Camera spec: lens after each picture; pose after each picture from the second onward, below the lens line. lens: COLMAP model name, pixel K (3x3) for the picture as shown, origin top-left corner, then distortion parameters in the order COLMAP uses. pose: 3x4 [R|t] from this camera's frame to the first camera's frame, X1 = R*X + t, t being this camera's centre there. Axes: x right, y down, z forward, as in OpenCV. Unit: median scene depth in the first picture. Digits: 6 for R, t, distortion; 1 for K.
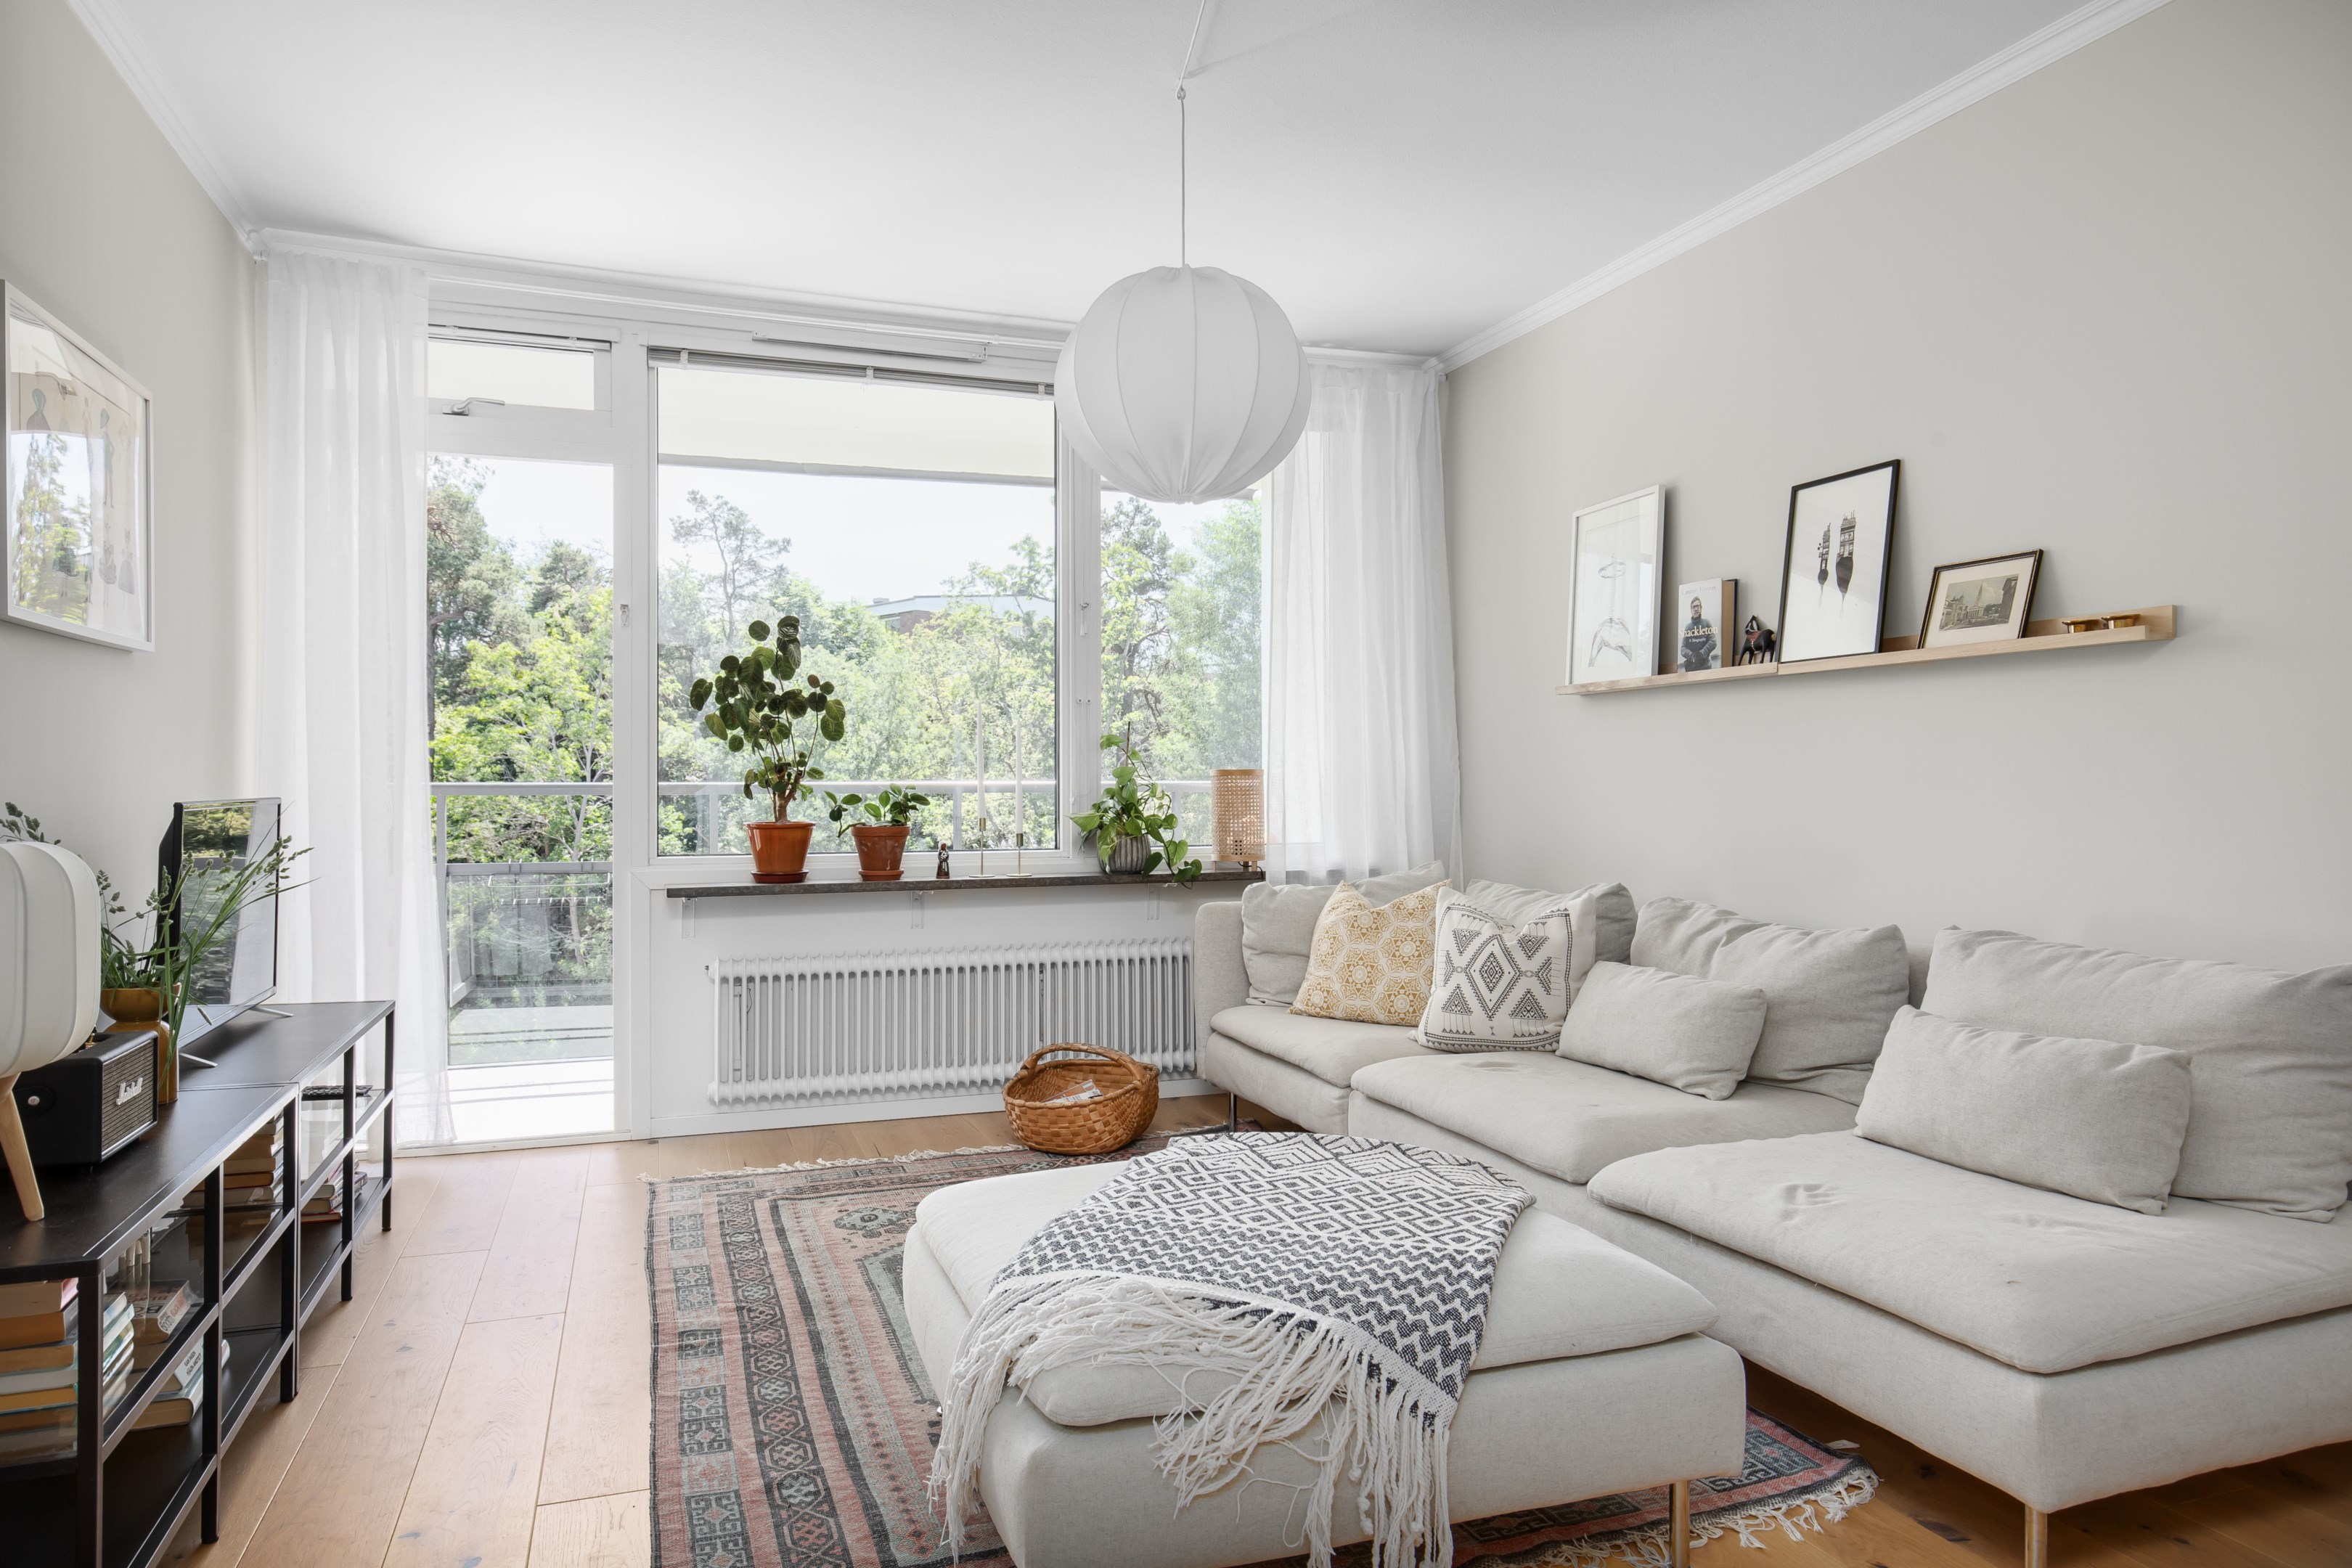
lens RADIAL K [[1473.7, 0, 1176.5], [0, 1473.7, 786.4], [0, 0, 1]] dist [-0.018051, 0.001072]
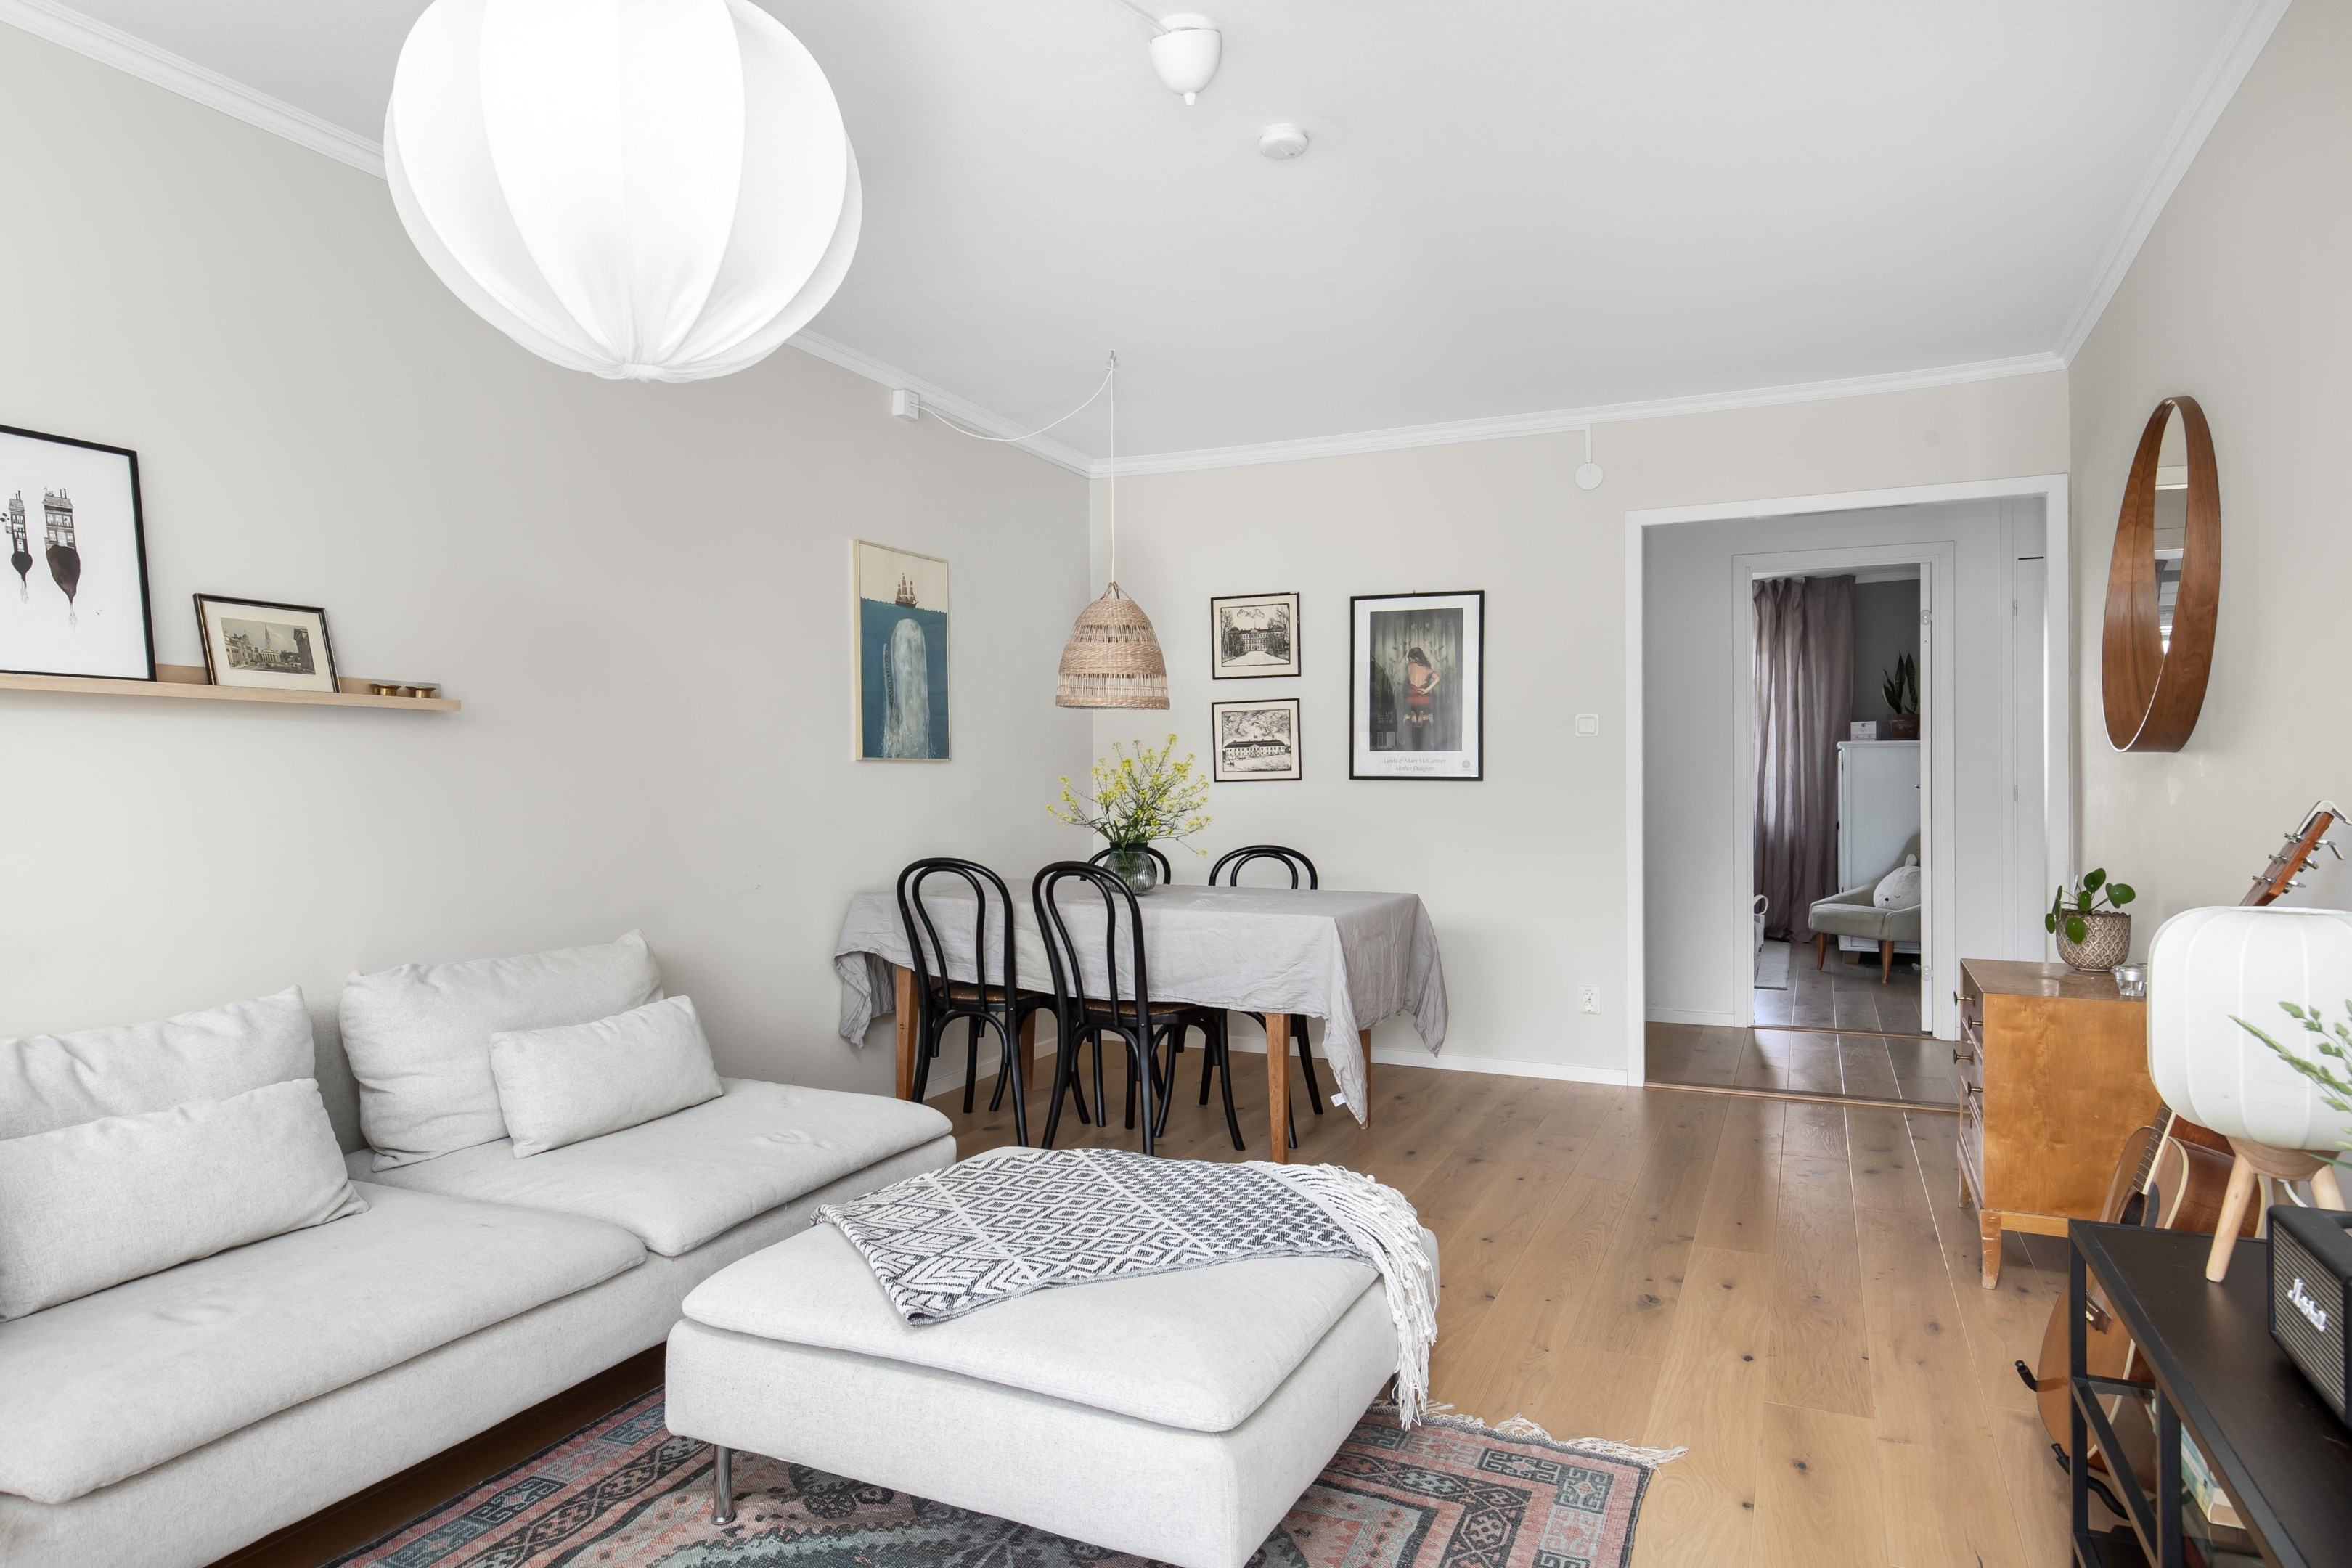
lens RADIAL K [[1357.1, 0, 1170.3], [0, 1357.1, 785.1], [0, 0, 1]] dist [0.006644, 0.000675]
pose [[-0.710540, -0.000540, 0.703657, -0.386151], [0.003207, 0.999987, 0.004005, -0.025785], [-0.703650, 0.005102, -0.710529, 0.909305]]
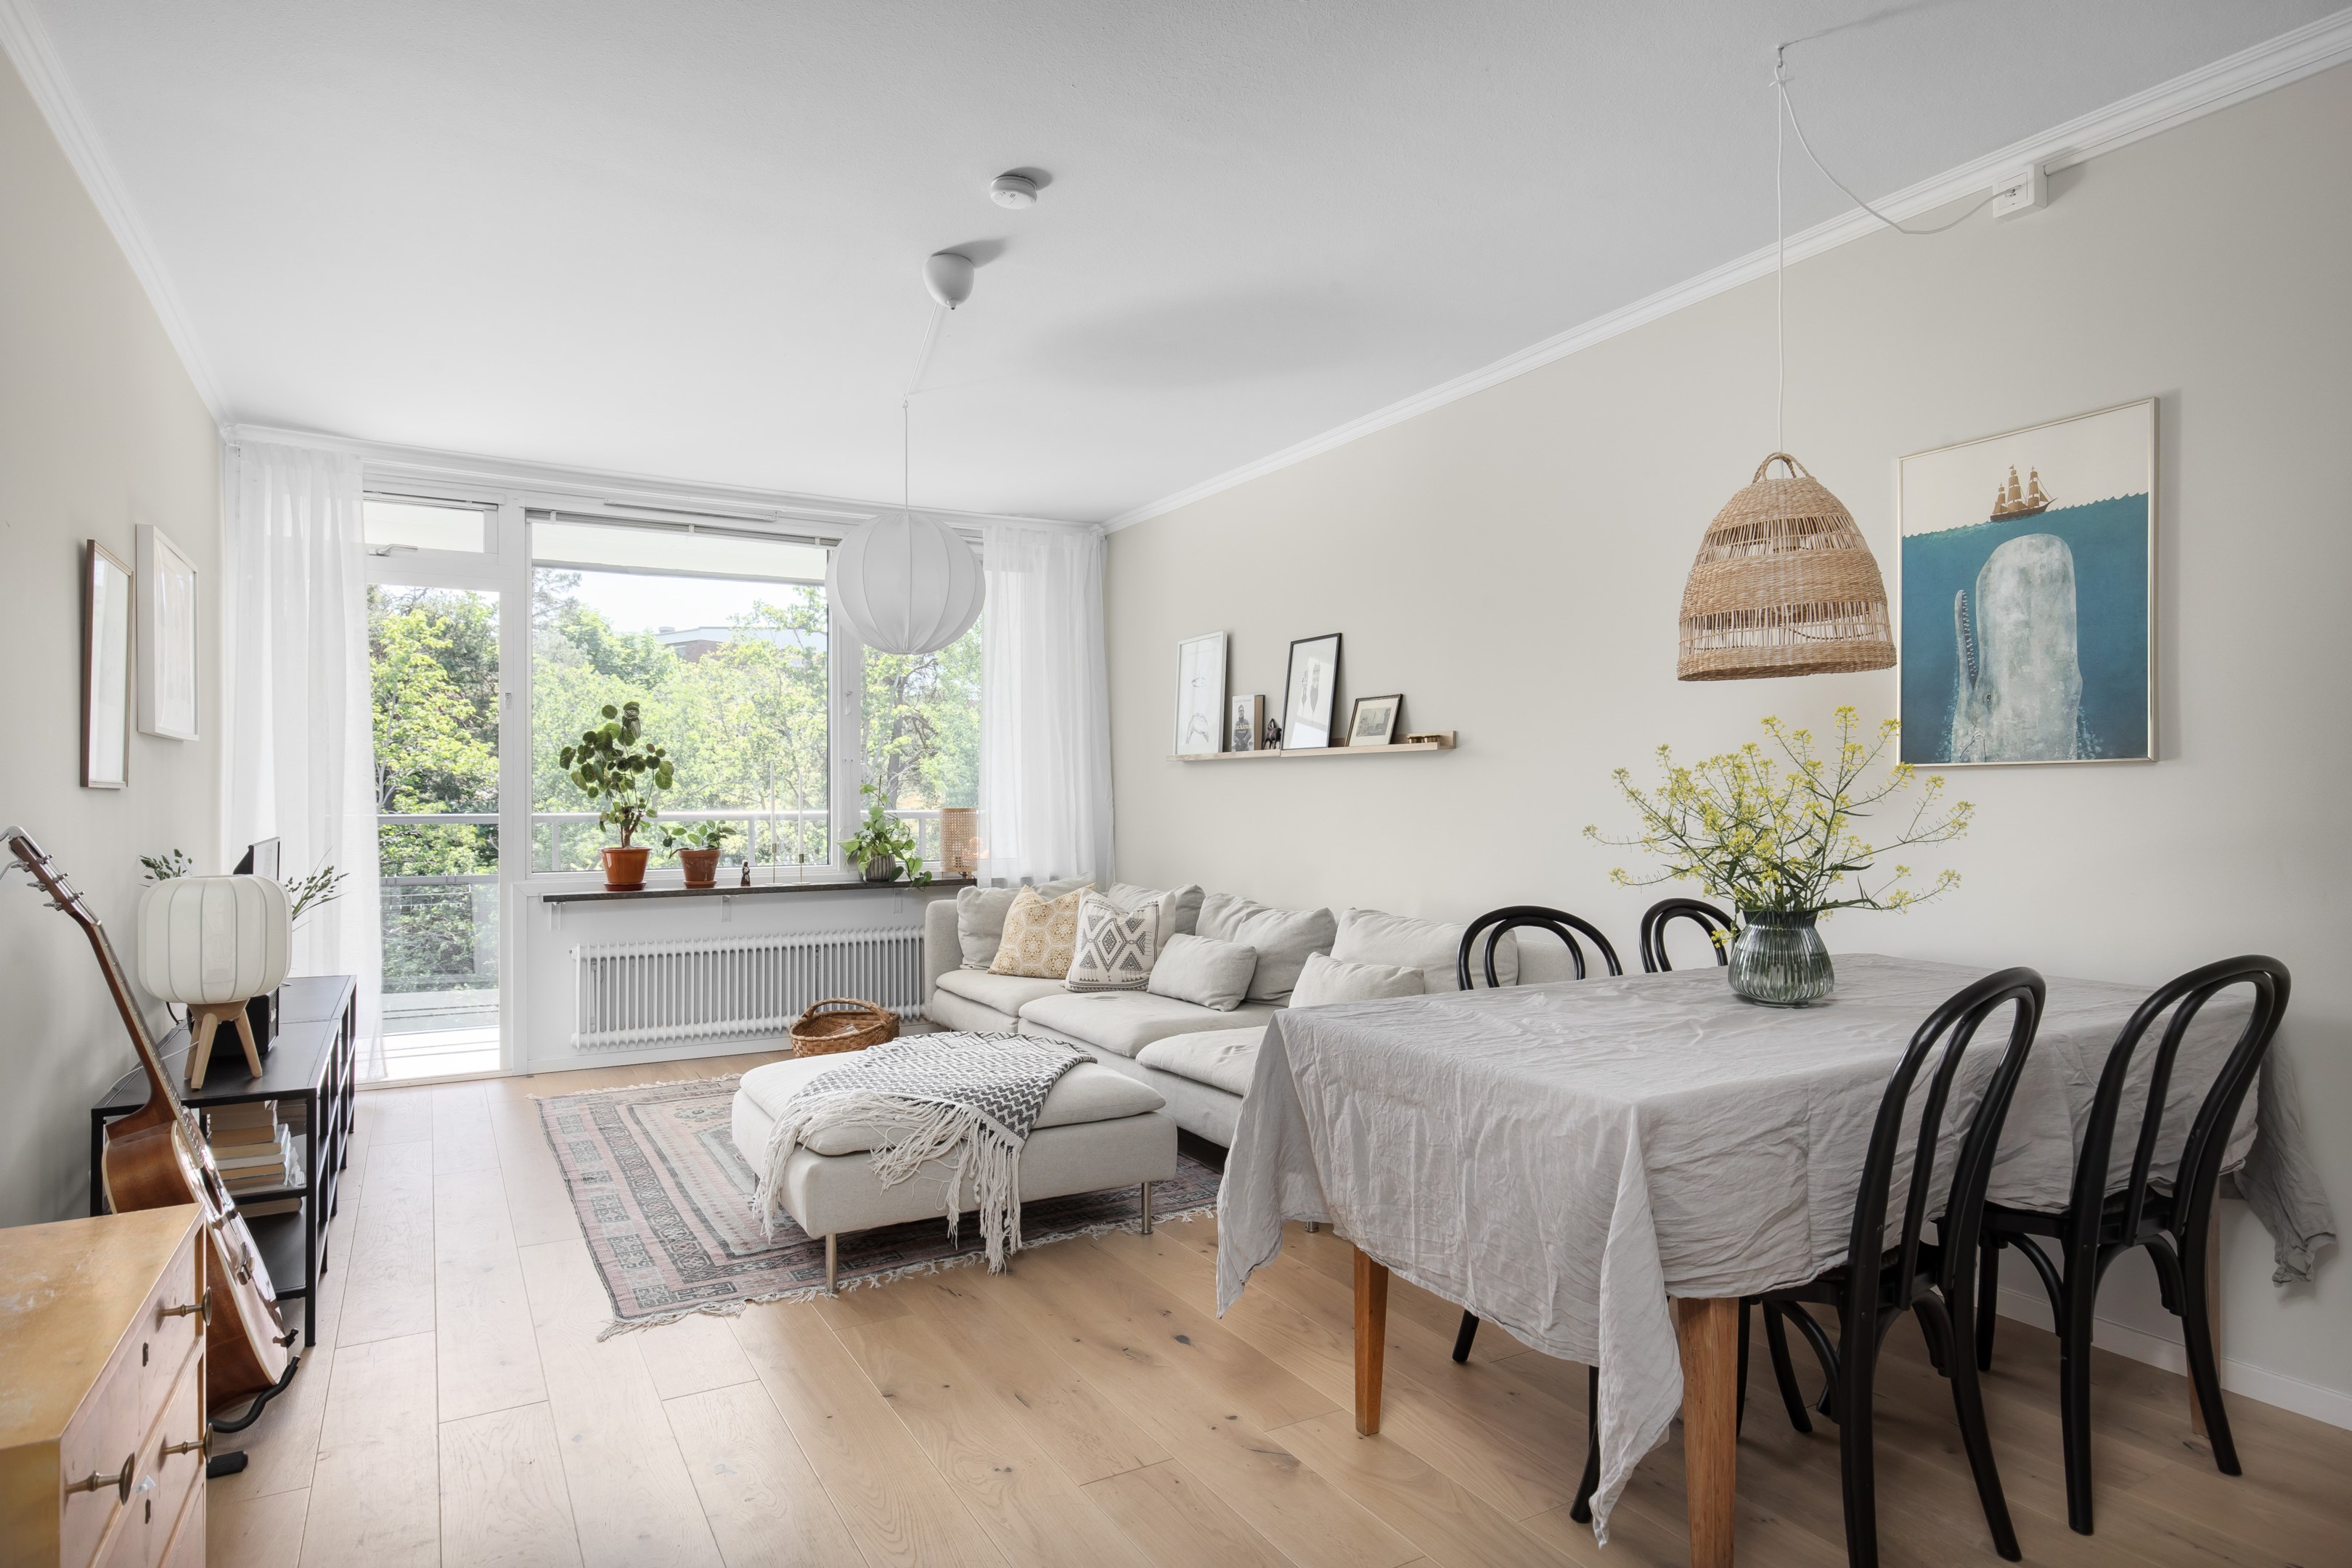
lens RADIAL K [[1295.9, 0, 1198.1], [0, 1295.9, 804.6], [0, 0, 1]] dist [-0.018208, 0.001996]
pose [[0.981485, 0.000151, 0.191541, 0.035602], [-0.000967, 0.999991, 0.004169, -0.024685], [-0.191538, -0.004277, 0.981476, -0.348859]]
